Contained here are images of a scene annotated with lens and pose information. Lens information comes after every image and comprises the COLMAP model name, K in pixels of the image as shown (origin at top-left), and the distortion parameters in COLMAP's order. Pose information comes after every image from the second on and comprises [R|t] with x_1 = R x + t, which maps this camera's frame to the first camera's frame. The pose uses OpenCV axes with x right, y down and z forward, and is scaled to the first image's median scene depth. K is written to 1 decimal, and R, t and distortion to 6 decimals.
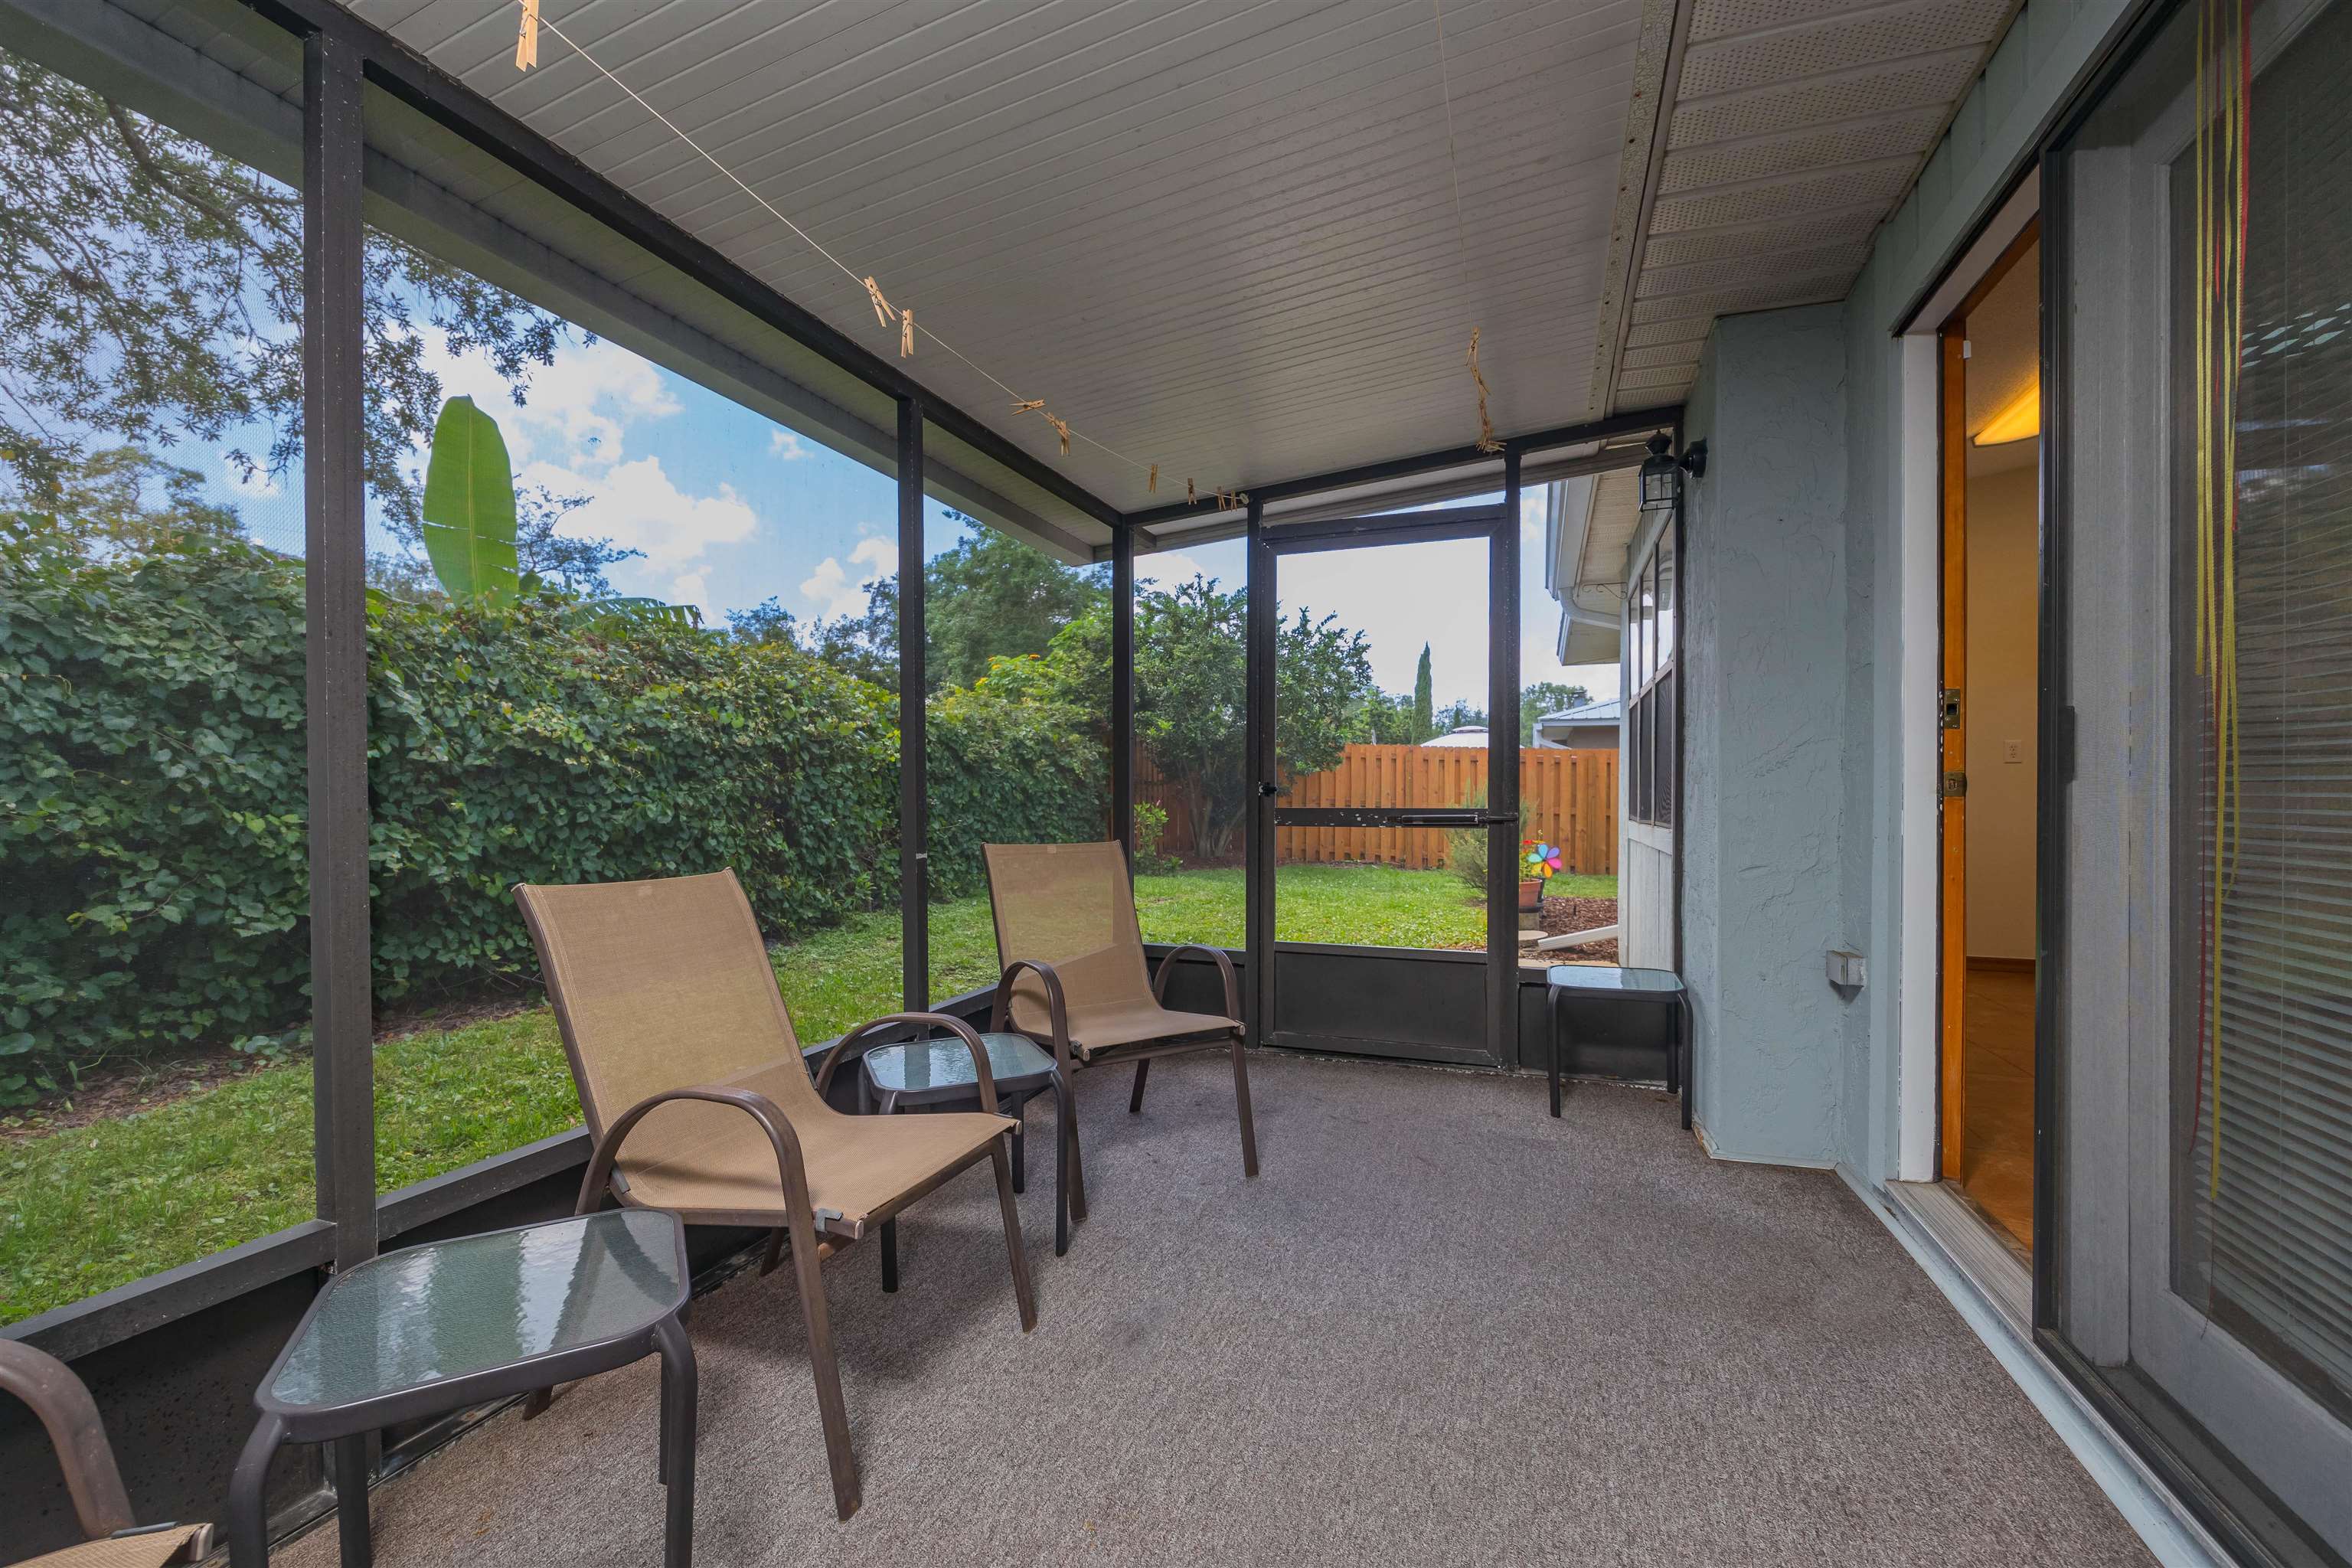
lens RADIAL K [[1063.7, 0, 1176.0], [0, 1063.7, 784.0], [0, 0, 1]] dist [-0.000148, -0.000056]
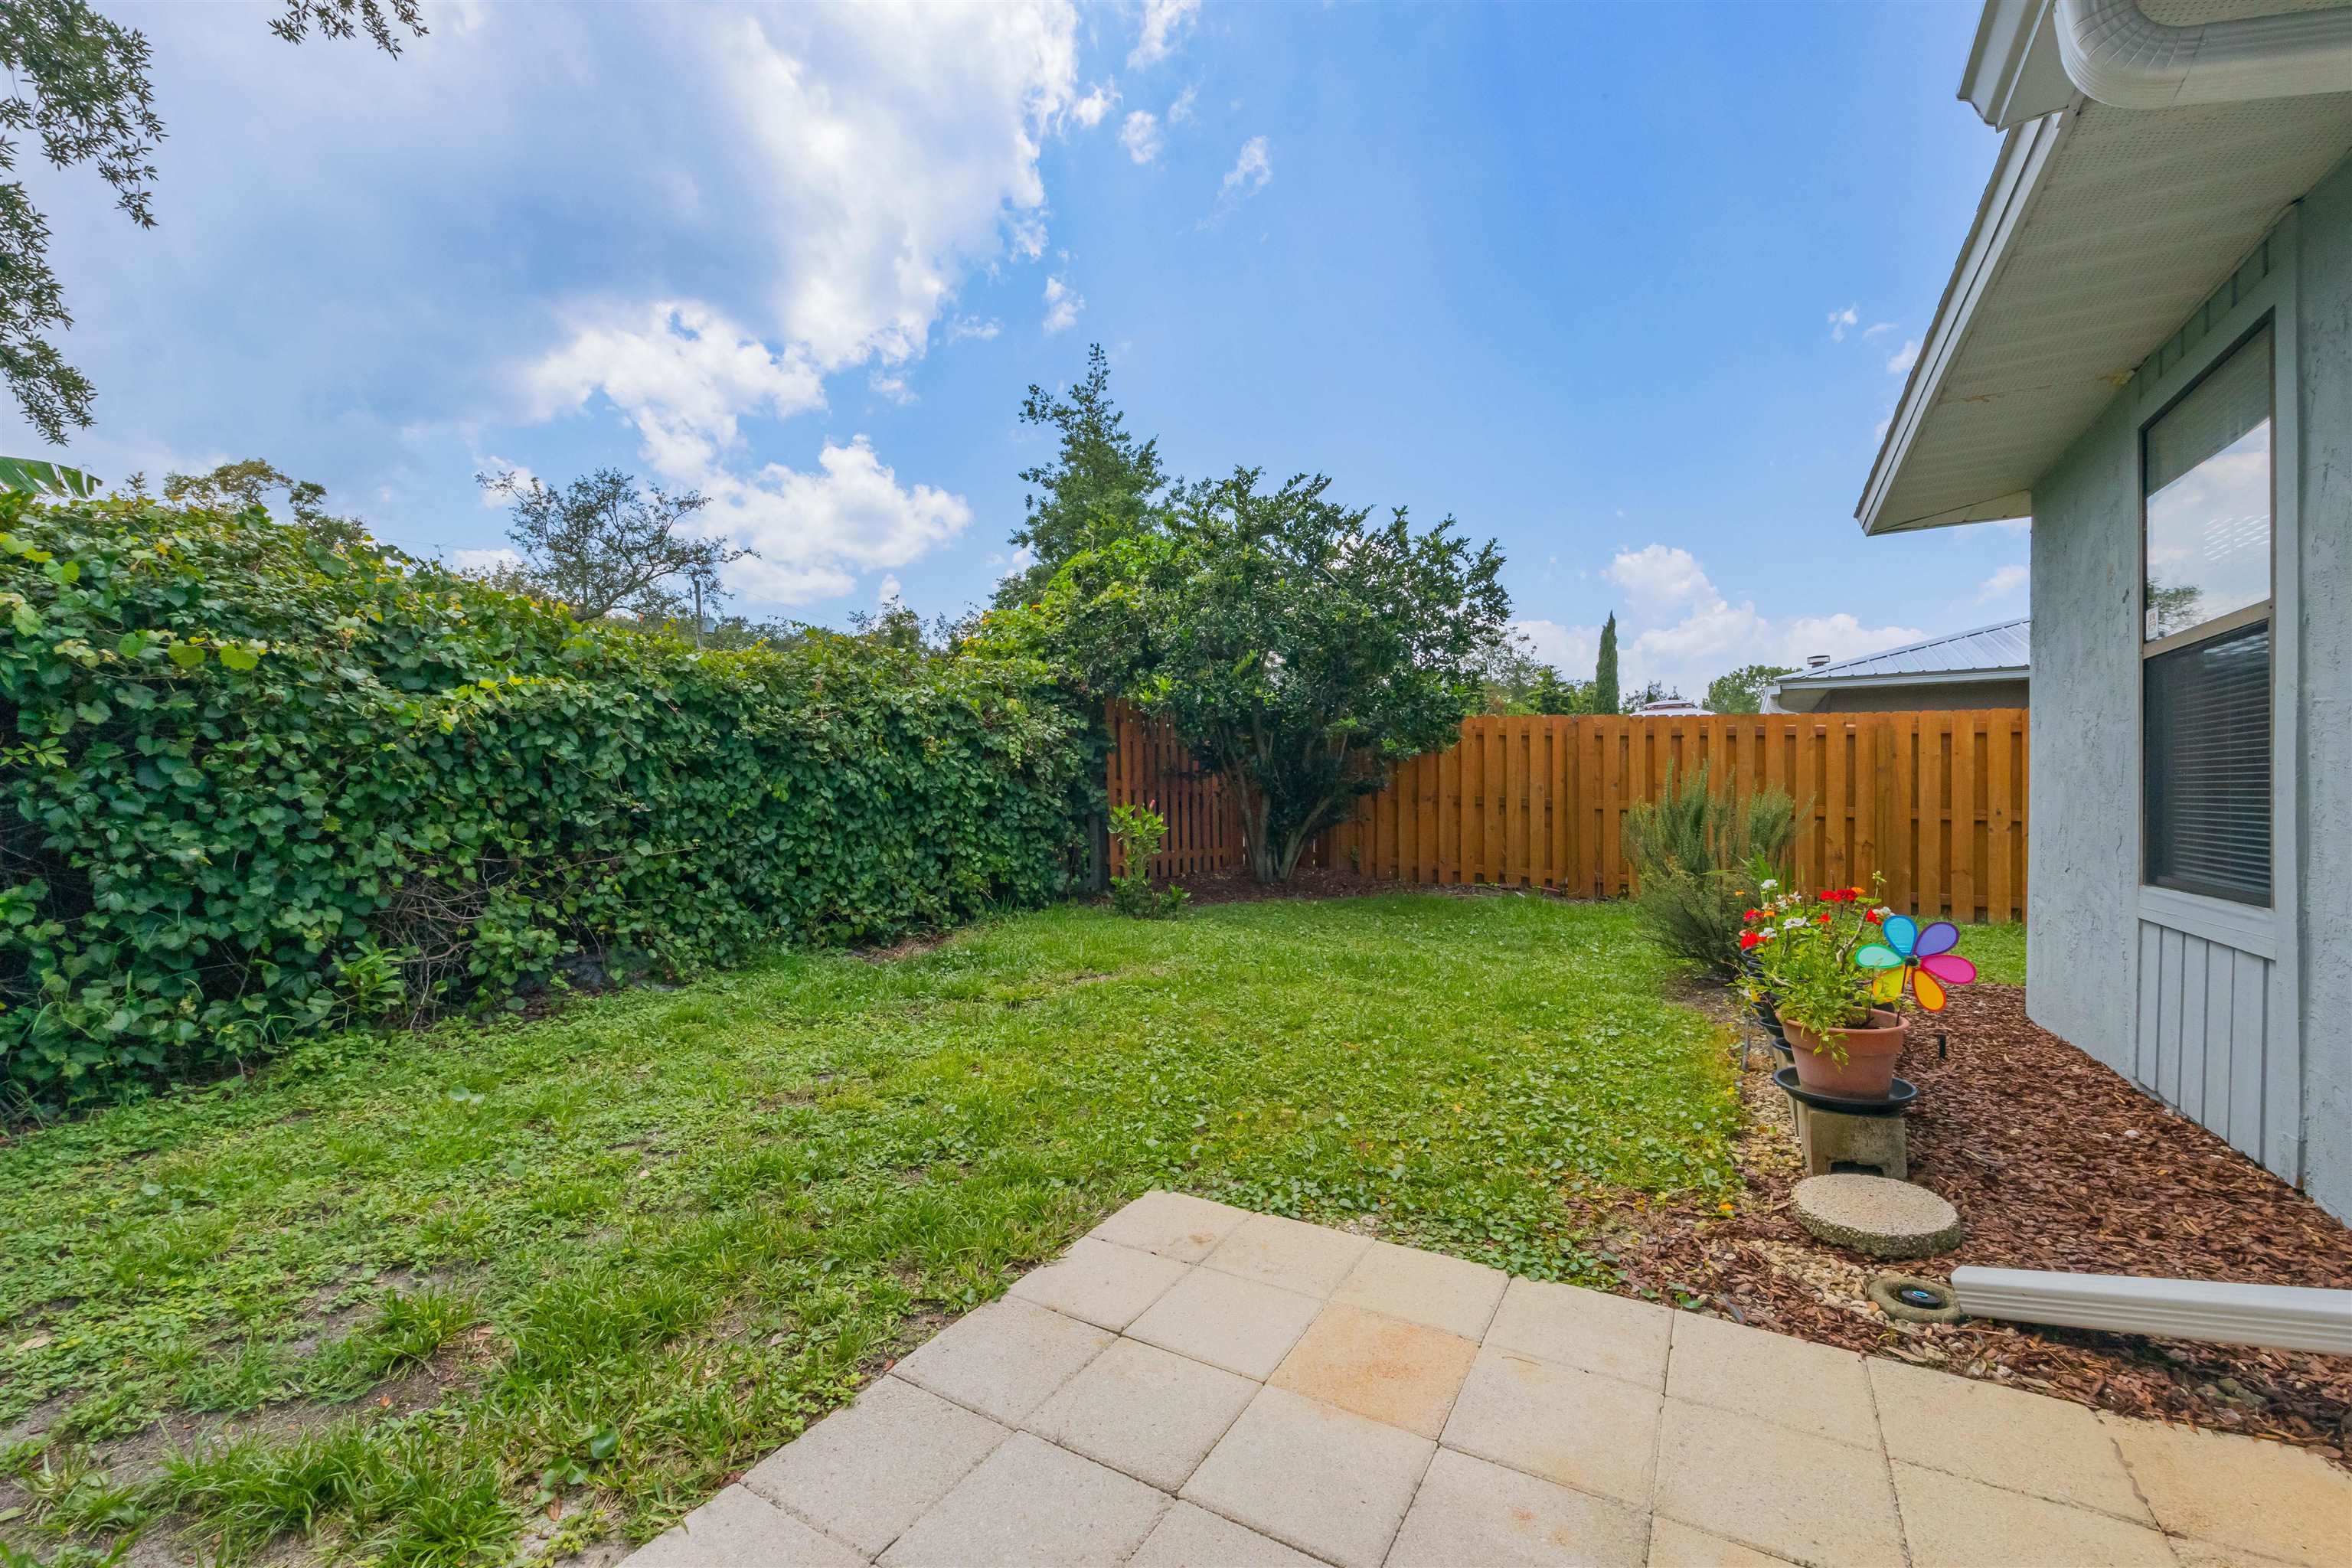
lens RADIAL K [[940.9, 0, 1177.0], [0, 940.9, 801.7], [0, 0, 1]] dist [0.007304, 0.000091]
pose [[0.978734, -0.006737, -0.205021, 0.100056], [0.010404, 0.999804, 0.016816, 0.005836], [0.204867, -0.018591, 0.978613, 0.379046]]
